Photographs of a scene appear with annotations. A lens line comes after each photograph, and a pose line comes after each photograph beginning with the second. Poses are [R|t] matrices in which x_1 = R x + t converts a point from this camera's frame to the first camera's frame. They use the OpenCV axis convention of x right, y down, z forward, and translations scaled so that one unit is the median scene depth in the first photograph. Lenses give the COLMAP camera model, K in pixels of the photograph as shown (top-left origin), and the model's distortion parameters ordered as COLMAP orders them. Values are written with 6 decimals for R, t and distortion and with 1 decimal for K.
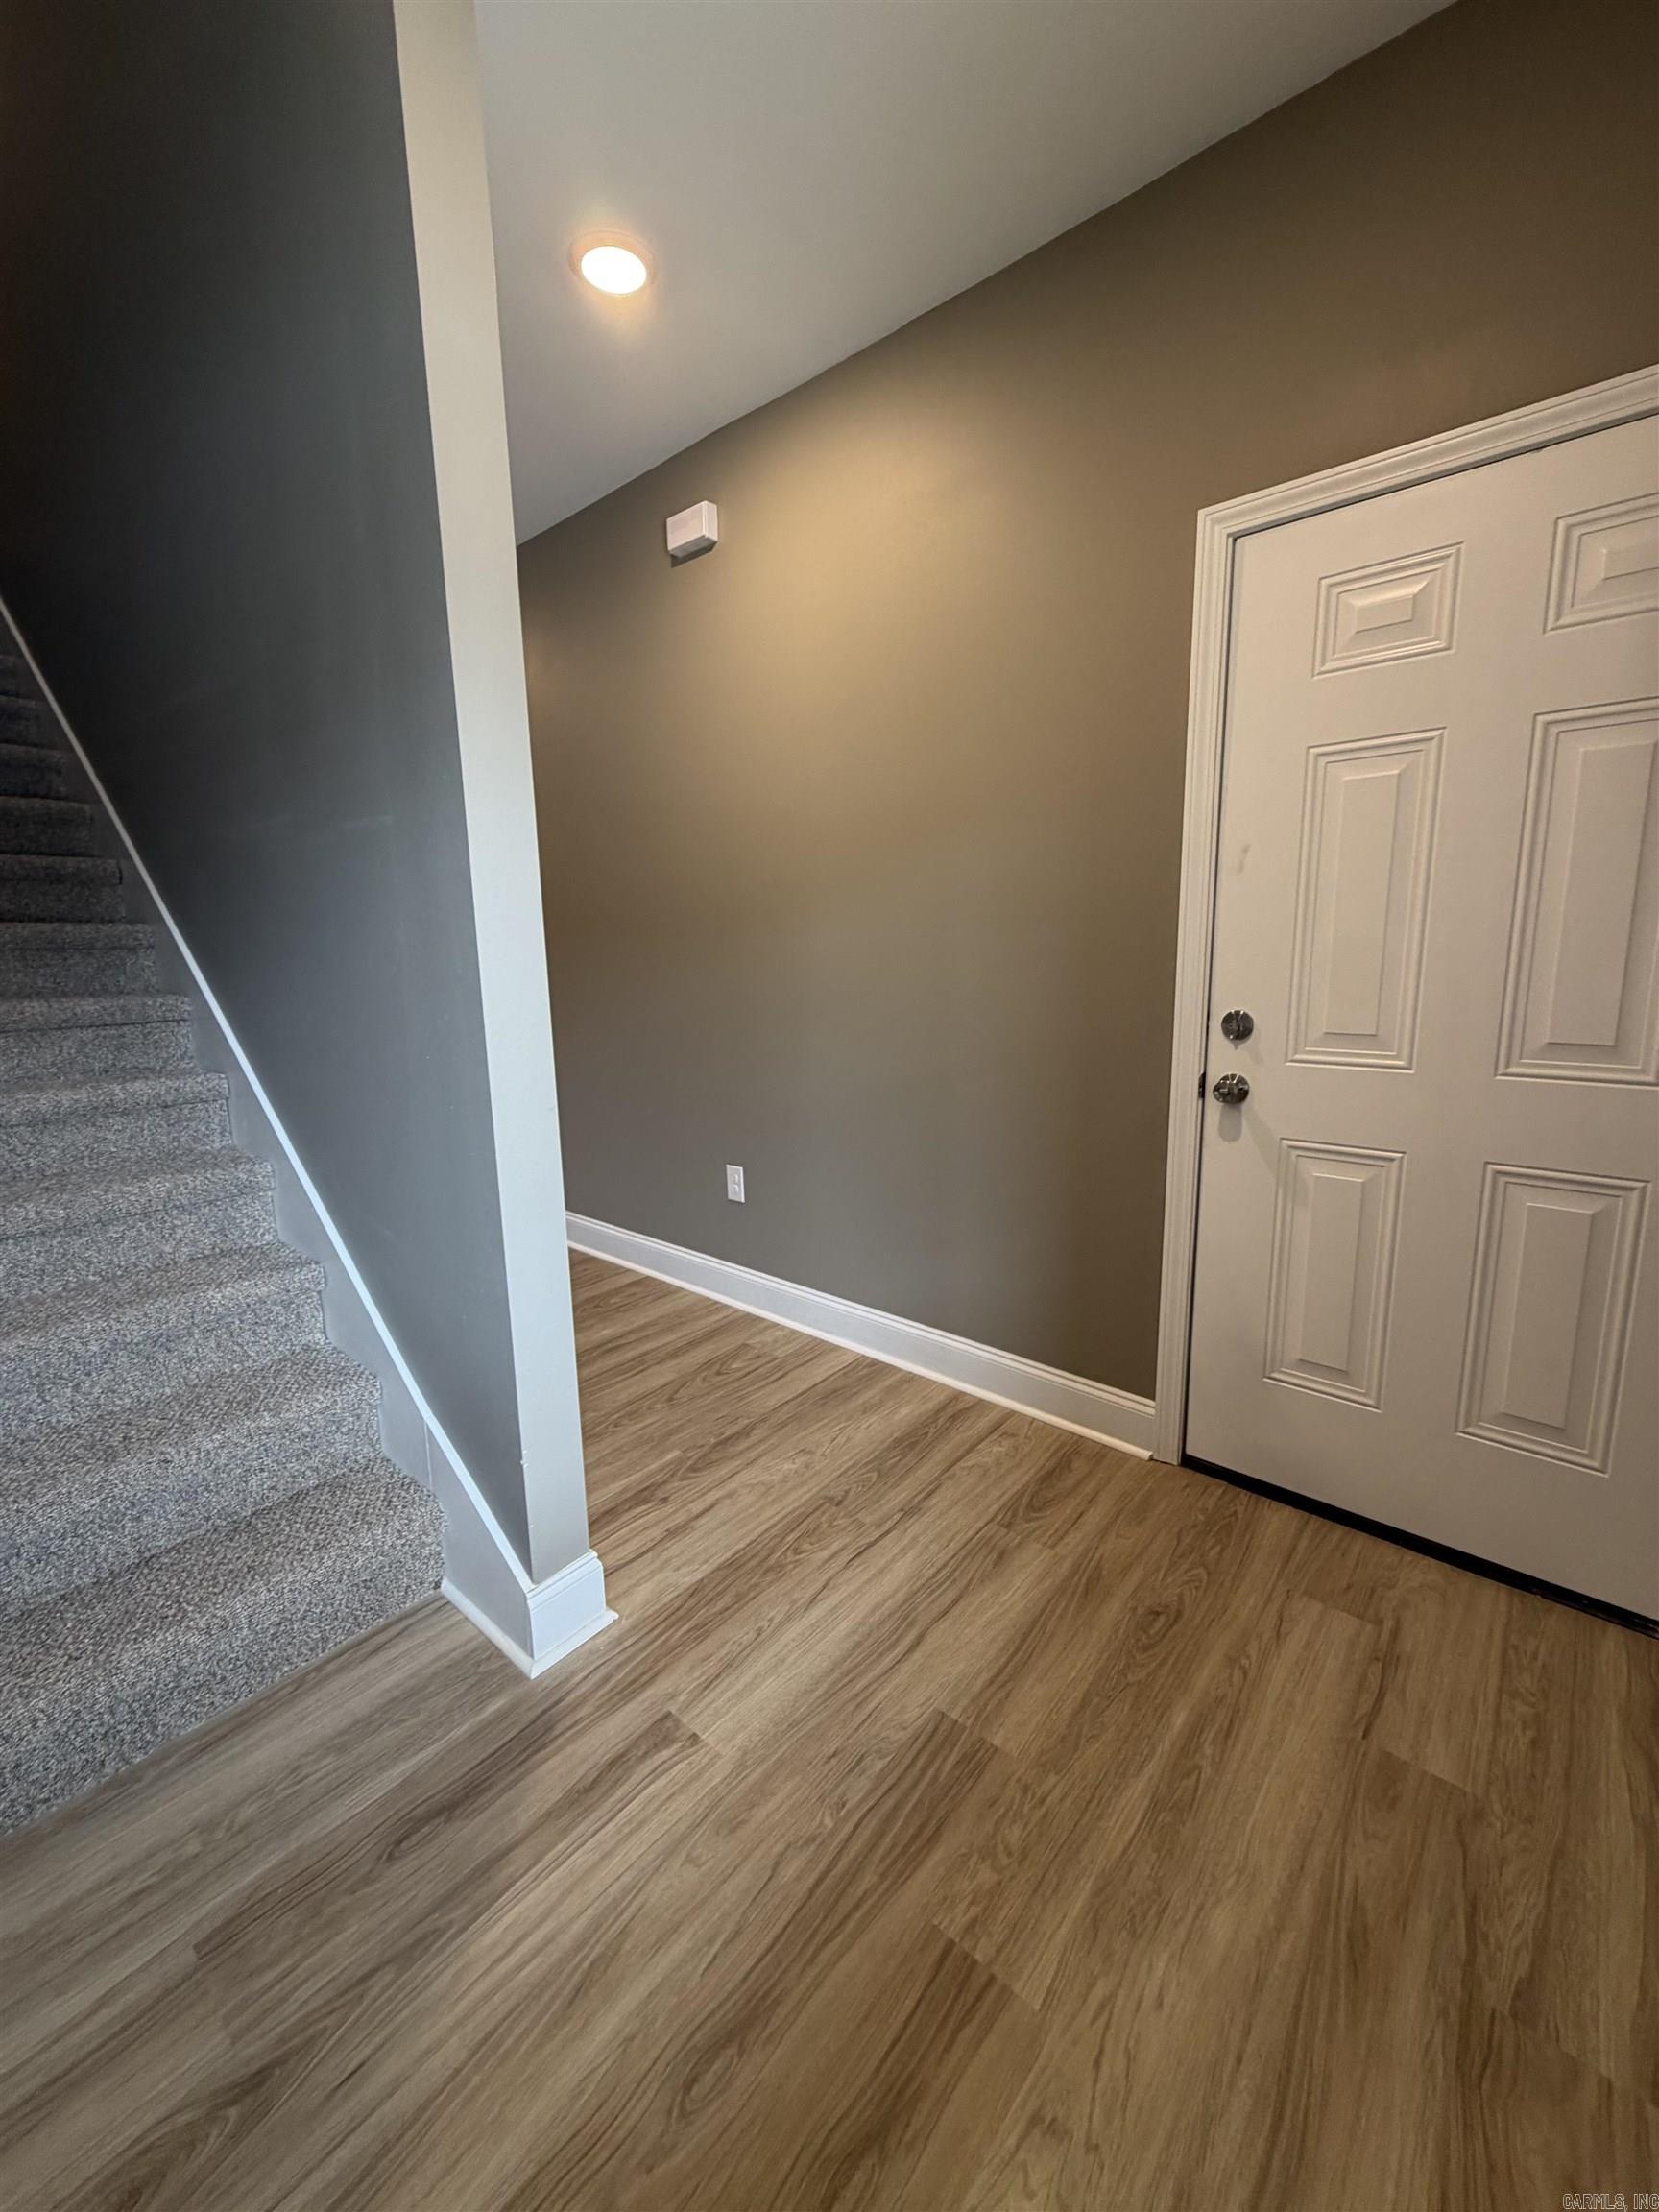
lens RADIAL K [[886.5, 0, 829.1], [0, 886.5, 1095.1], [0, 0, 1]] dist [0.001110, 0.000197]
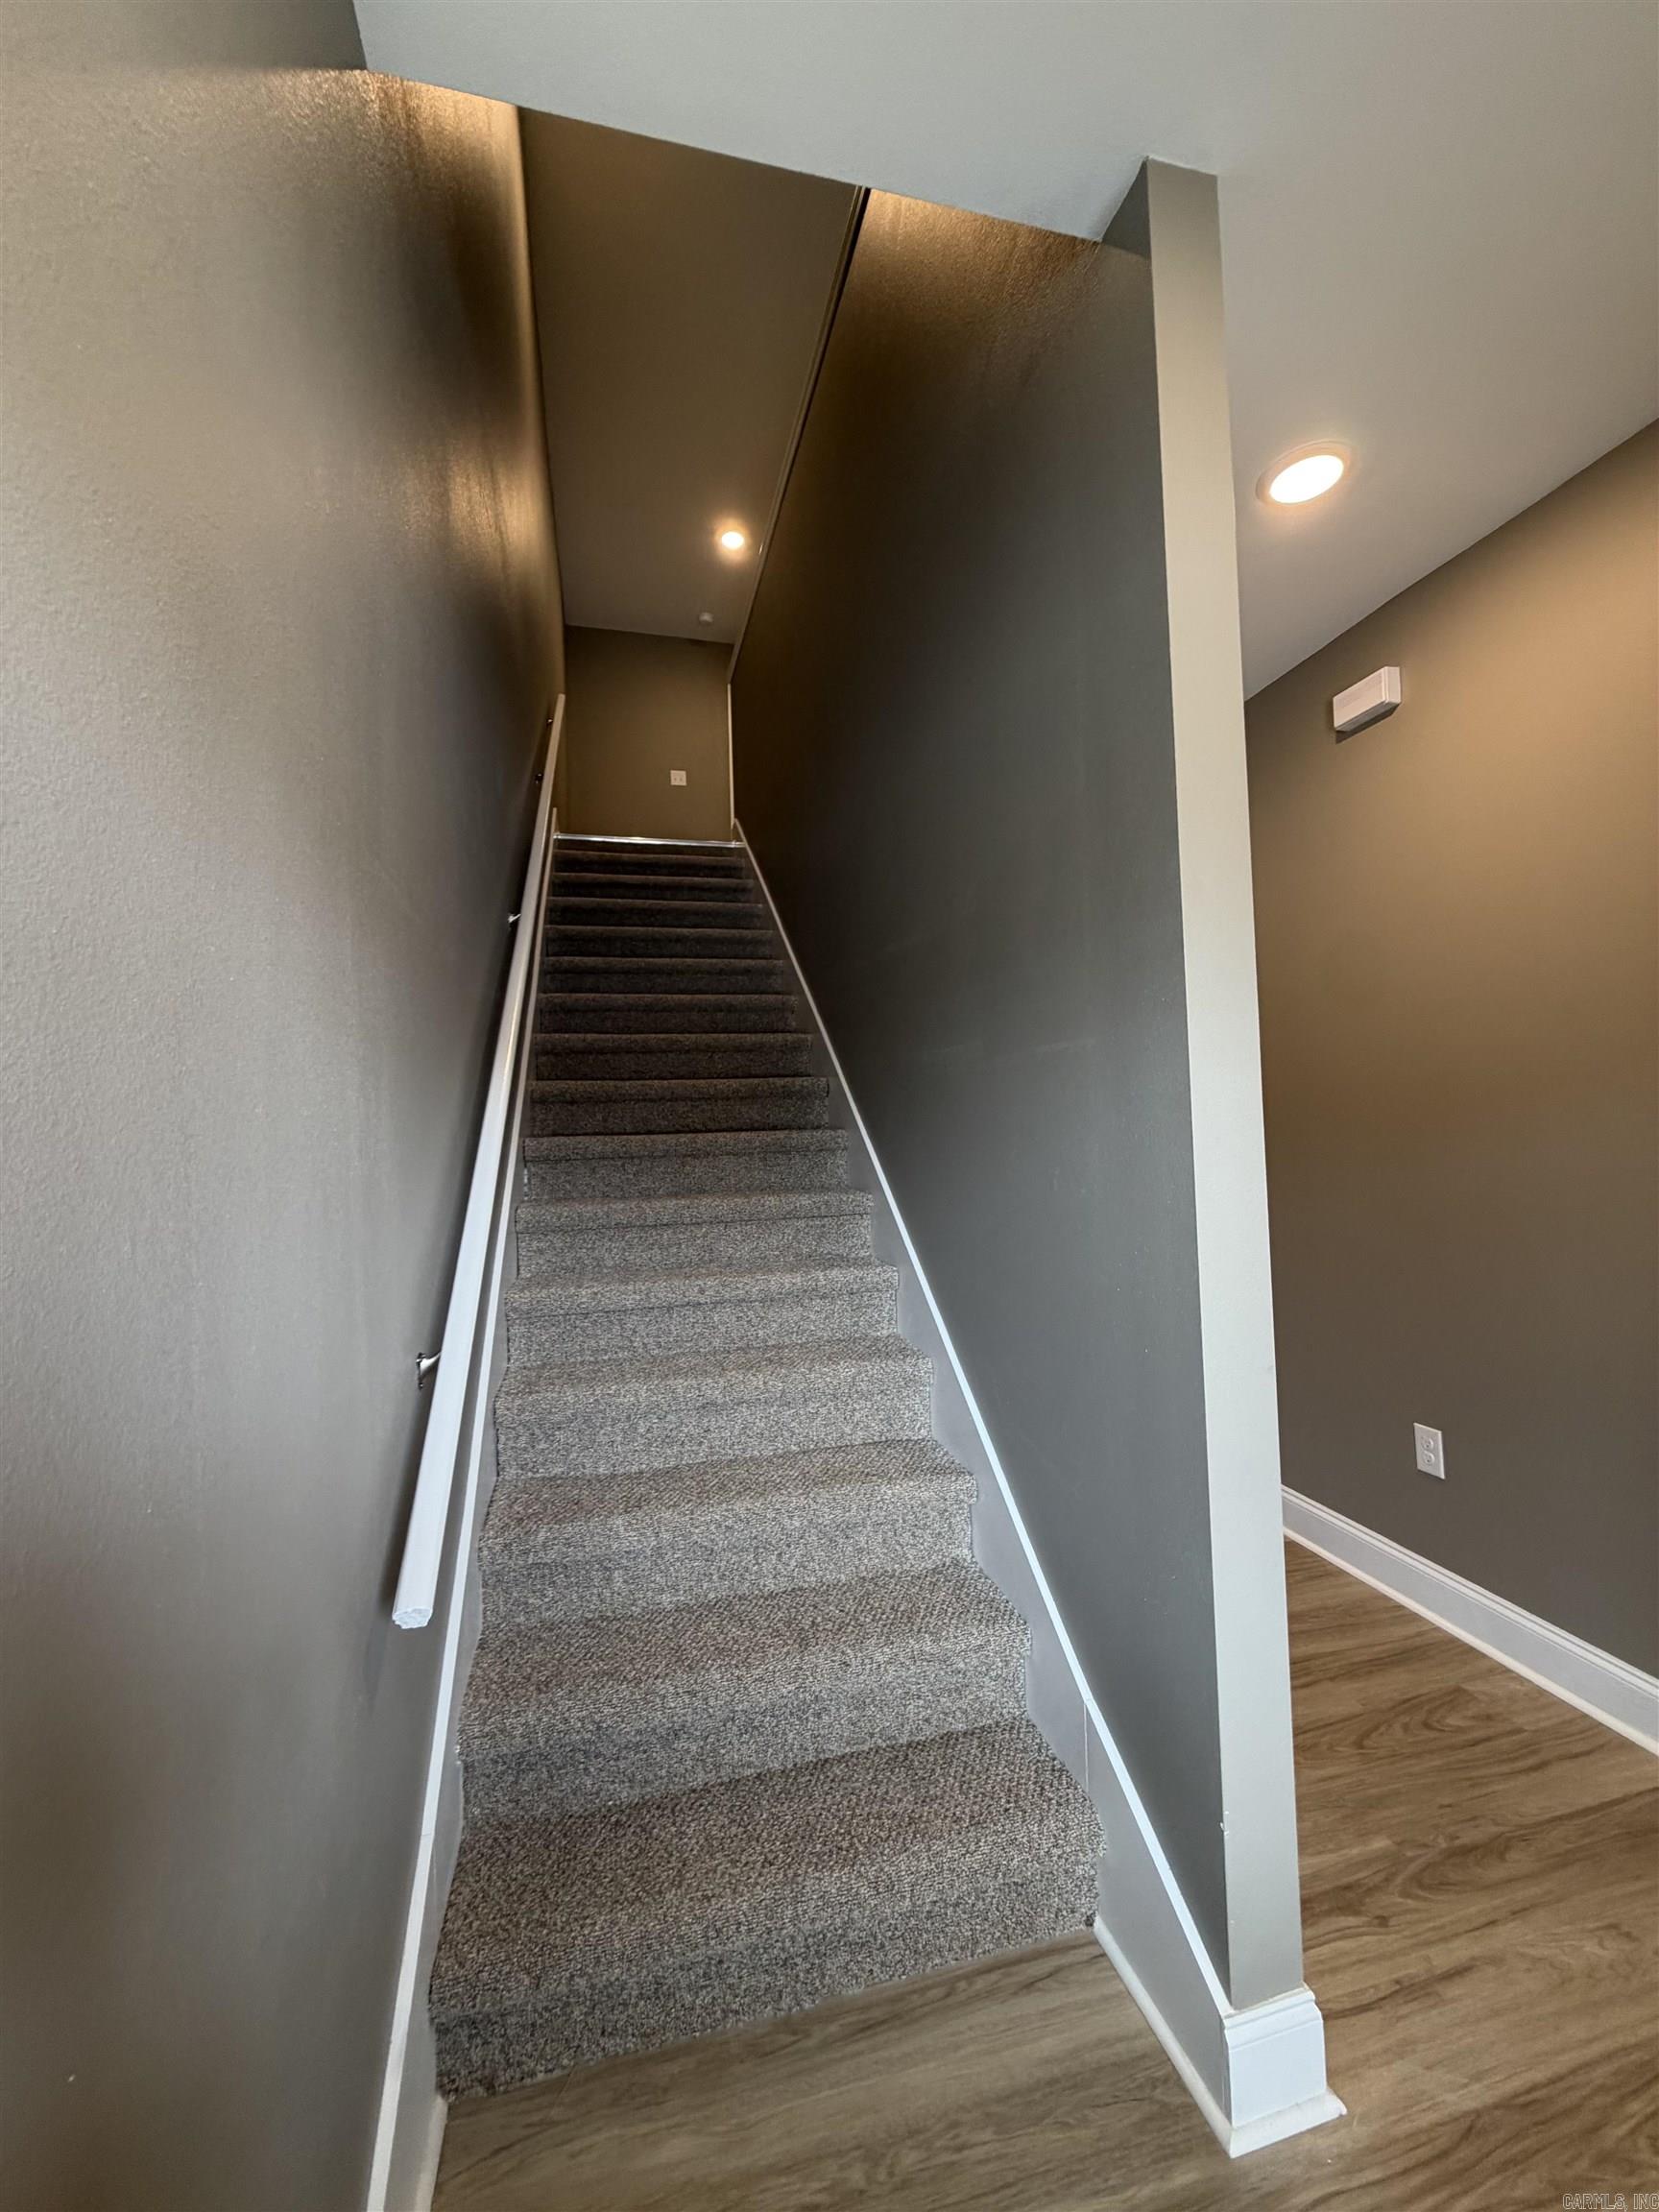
lens RADIAL K [[883.7, 0, 832.5], [0, 883.7, 1098.7], [0, 0, 1]] dist [-0.001669, 0.001410]
pose [[0.816838, -0.025591, -0.576299, -0.125625], [-0.086794, 0.982191, -0.166634, -0.045215], [0.570301, 0.186132, 0.800070, 0.044435]]
